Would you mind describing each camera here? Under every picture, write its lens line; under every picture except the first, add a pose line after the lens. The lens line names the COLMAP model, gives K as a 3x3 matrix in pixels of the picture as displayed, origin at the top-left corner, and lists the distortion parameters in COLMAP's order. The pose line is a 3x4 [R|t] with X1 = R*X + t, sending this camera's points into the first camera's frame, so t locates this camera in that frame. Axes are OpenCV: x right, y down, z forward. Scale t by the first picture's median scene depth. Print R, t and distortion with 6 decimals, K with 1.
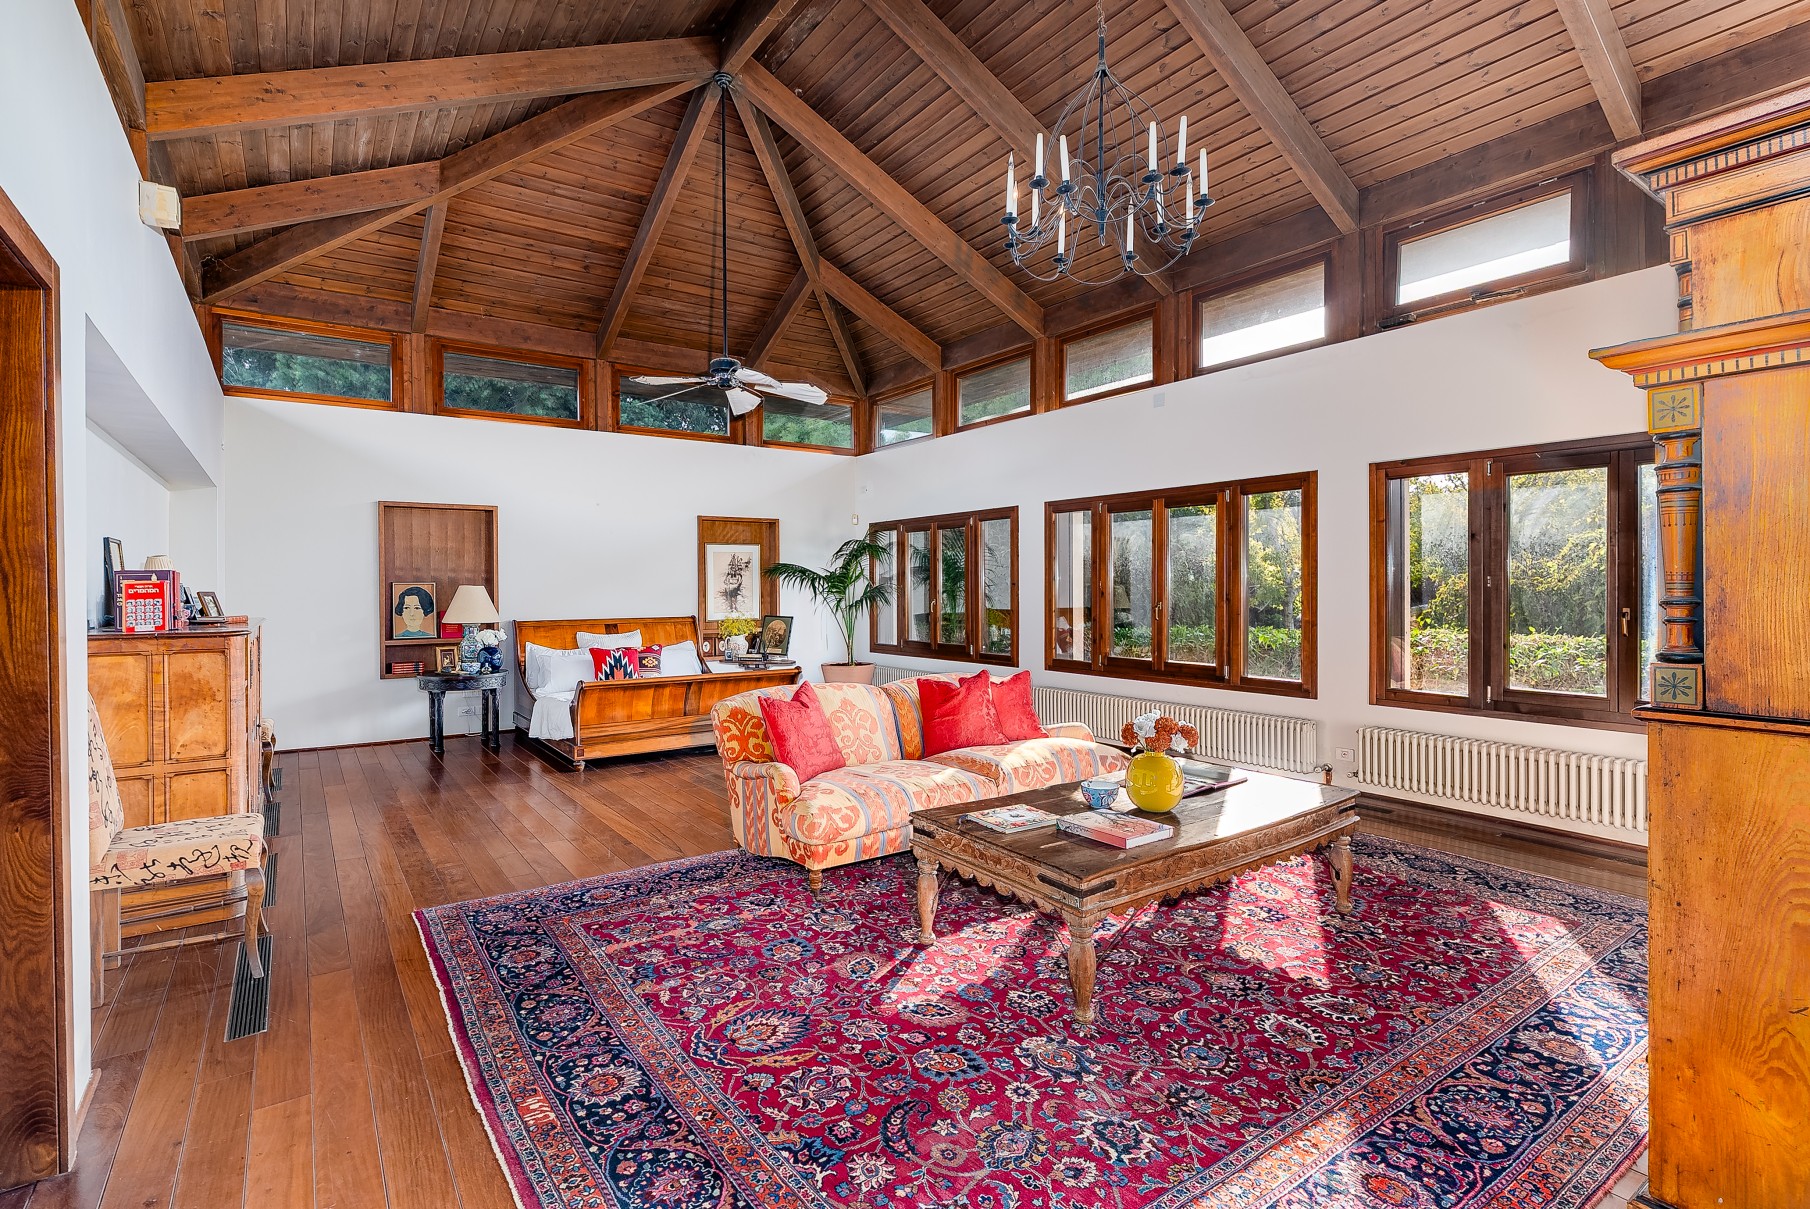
lens RADIAL K [[870.0, 0, 905.0], [0, 870.0, 604.5], [0, 0, 1]] dist [-0.002499, -0.000234]
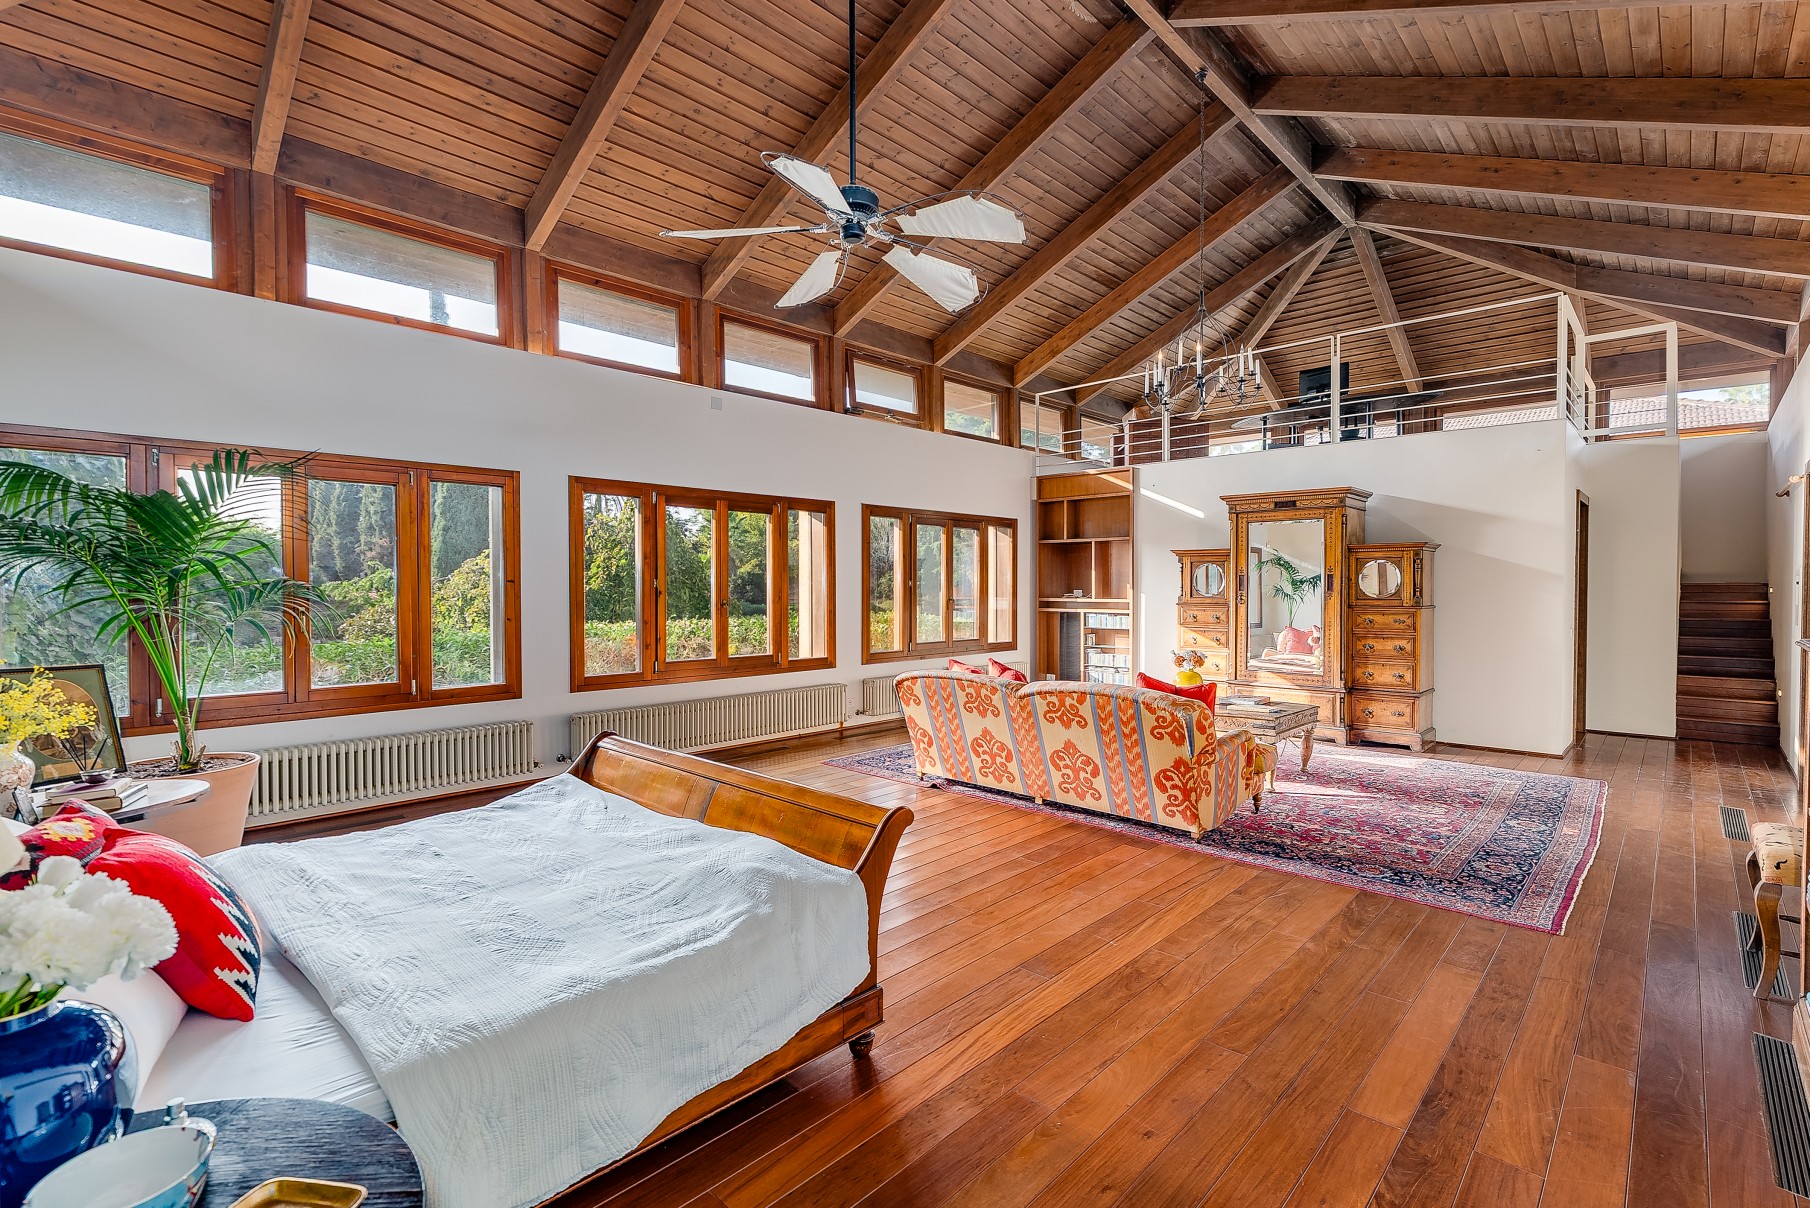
lens RADIAL K [[819.5, 0, 862.8], [0, 819.5, 606.4], [0, 0, 1]] dist [0.001902, 0.000313]
pose [[-0.170028, -0.019038, 0.985255, -0.813251], [0.020690, 0.999524, 0.022884, -0.017155], [-0.985222, 0.024275, -0.169553, 1.177241]]
